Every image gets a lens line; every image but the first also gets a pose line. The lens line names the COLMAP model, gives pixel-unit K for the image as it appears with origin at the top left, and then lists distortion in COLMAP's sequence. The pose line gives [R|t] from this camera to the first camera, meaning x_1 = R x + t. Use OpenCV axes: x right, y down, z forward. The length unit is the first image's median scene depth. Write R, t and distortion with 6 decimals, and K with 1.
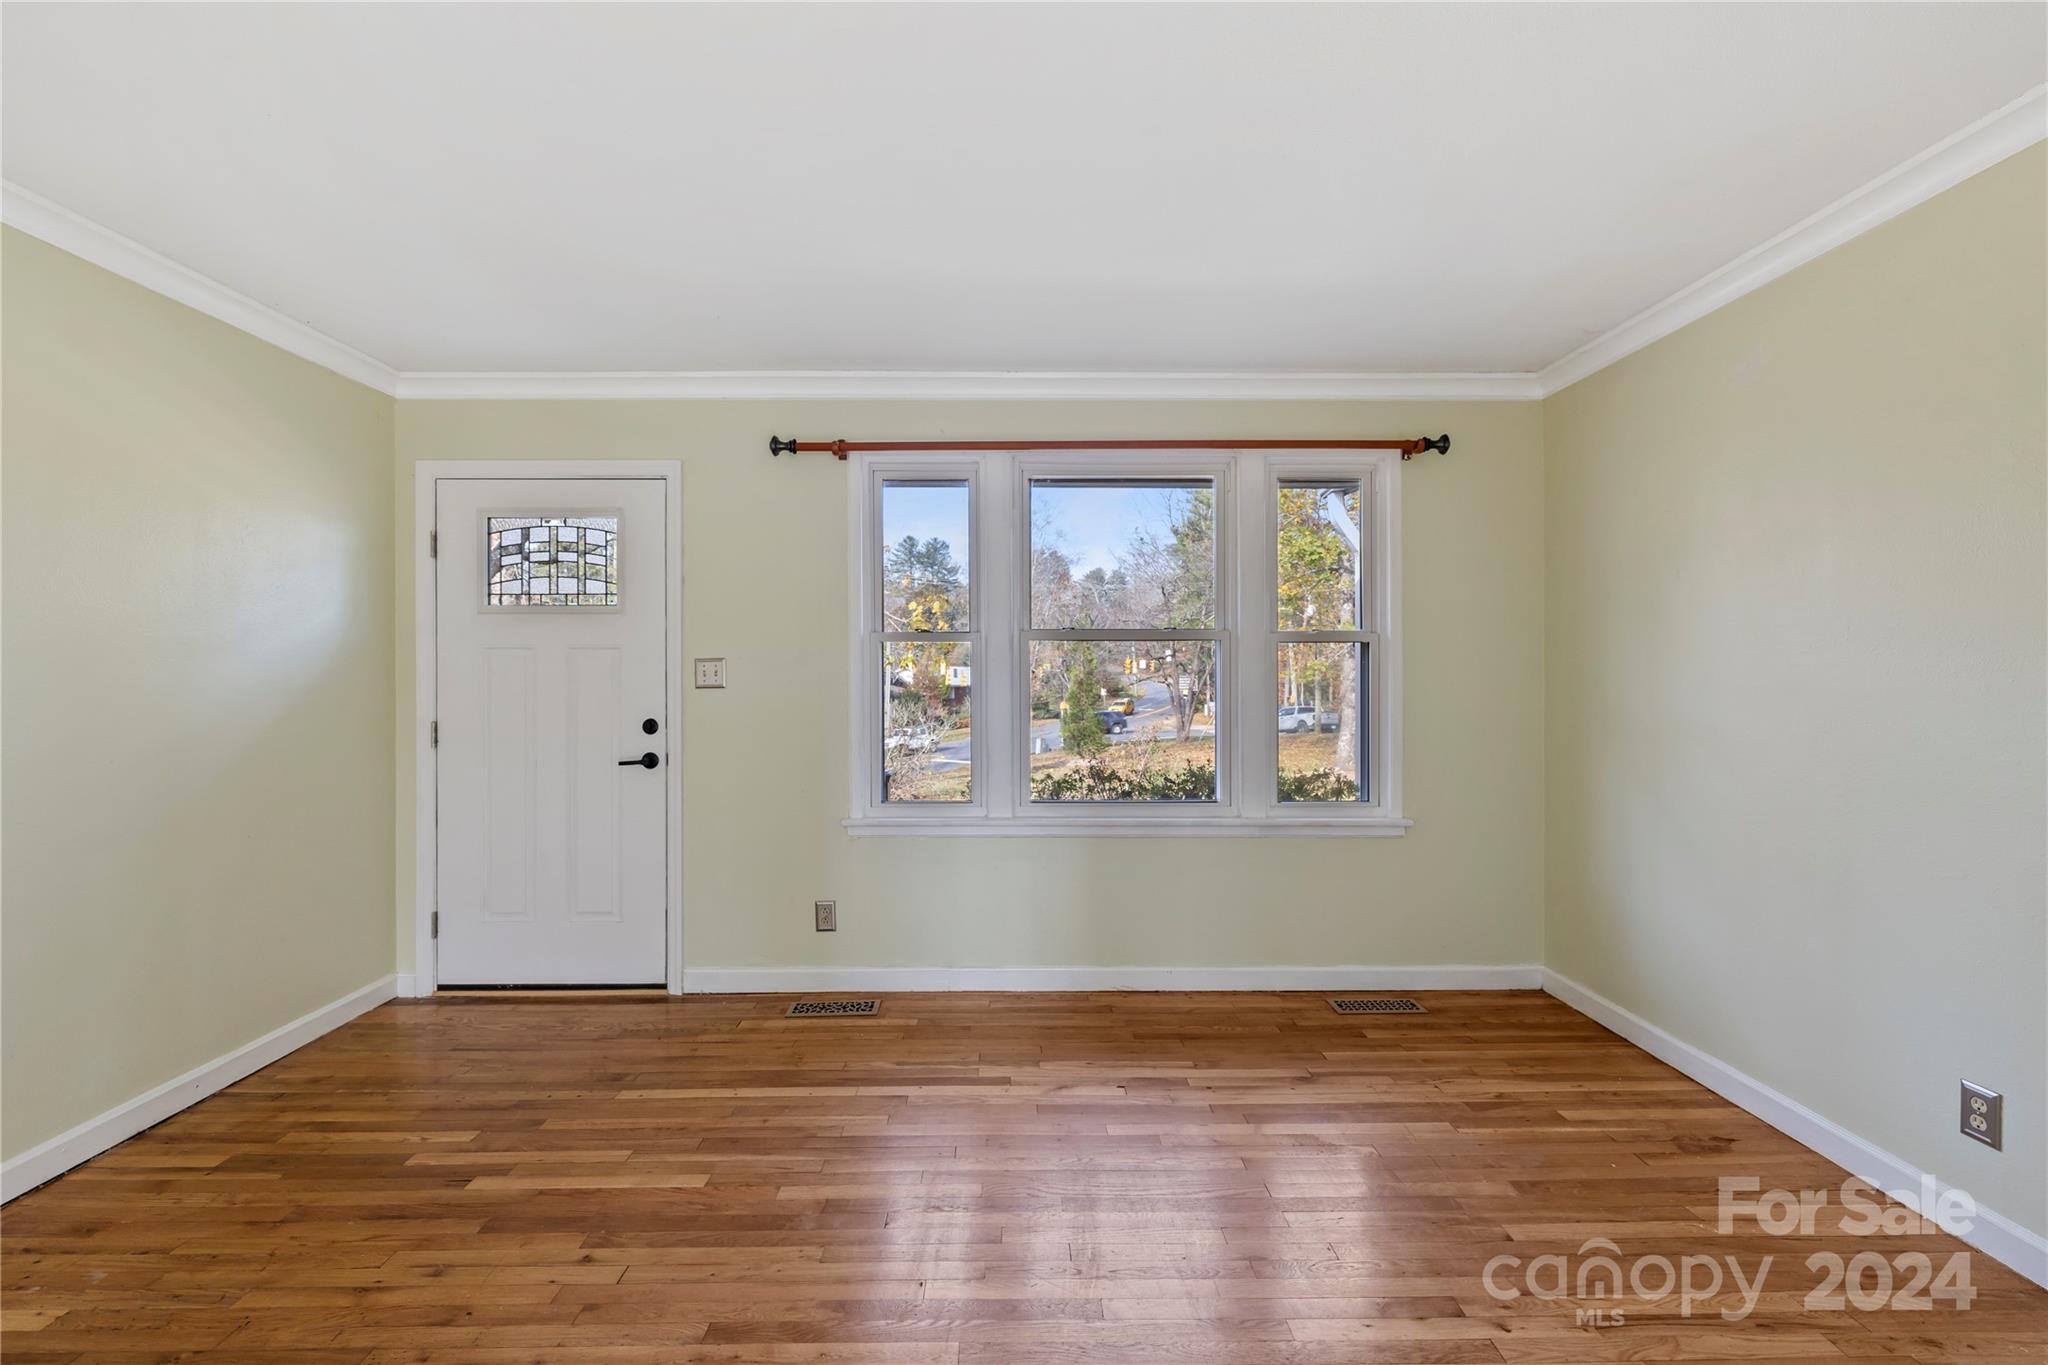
lens RADIAL K [[875.2, 0, 1014.5], [0, 875.2, 669.3], [0, 0, 1]] dist [-0.001509, 0.001001]
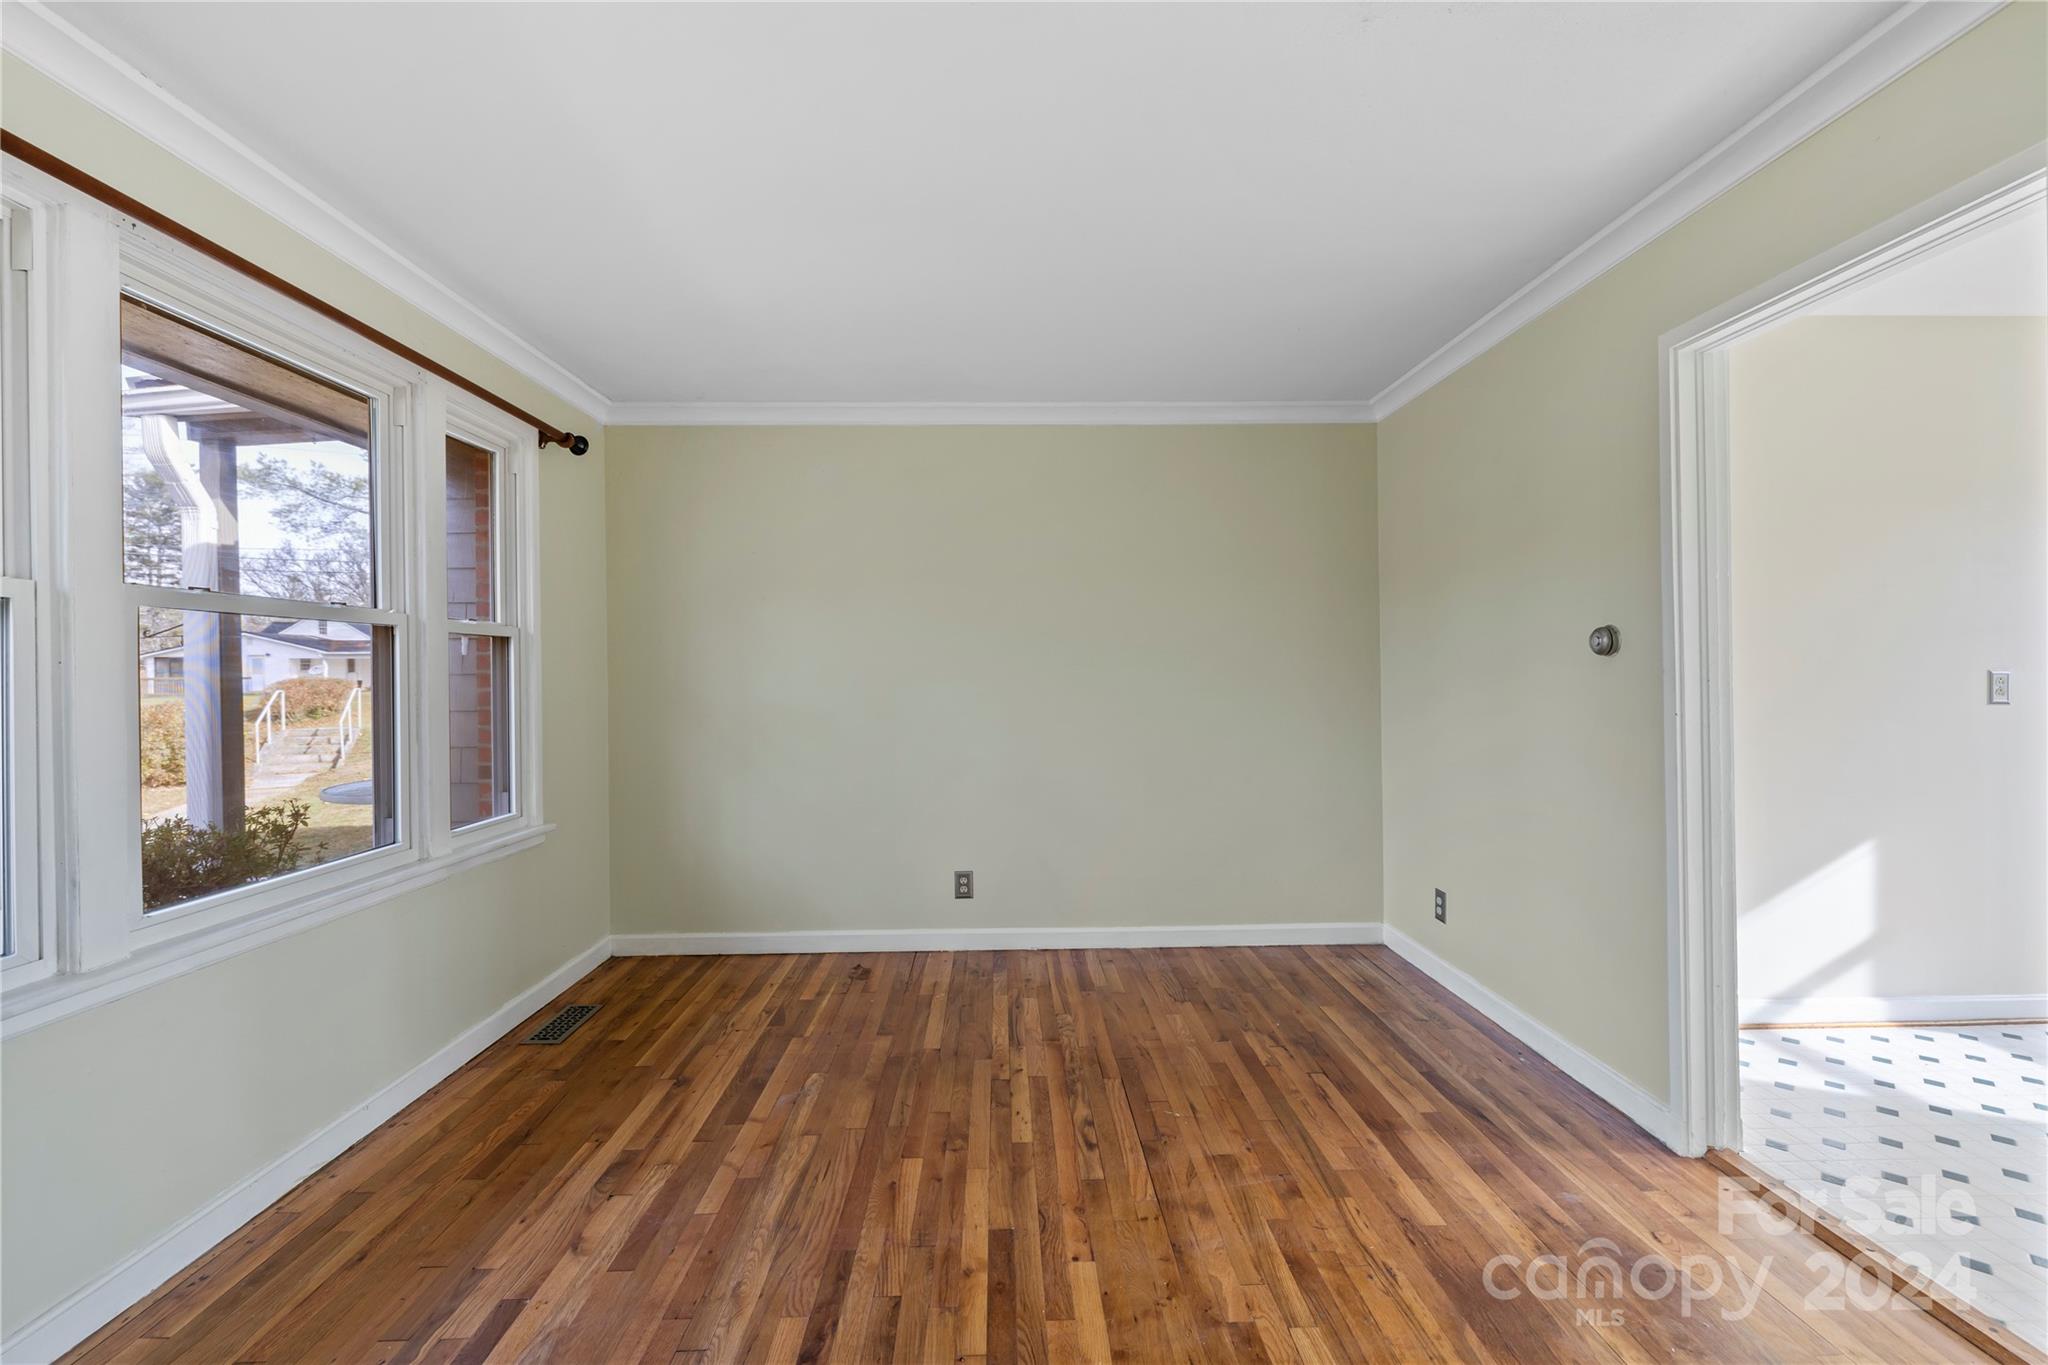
lens RADIAL K [[875.2, 0, 1013.6], [0, 875.2, 683.2], [0, 0, 1]] dist [-0.001509, 0.001001]
pose [[-0.025180, -0.006683, 0.999661, -0.611540], [0.005534, 0.999961, 0.006824, 0.017353], [-0.999668, 0.005704, -0.025142, 0.613941]]
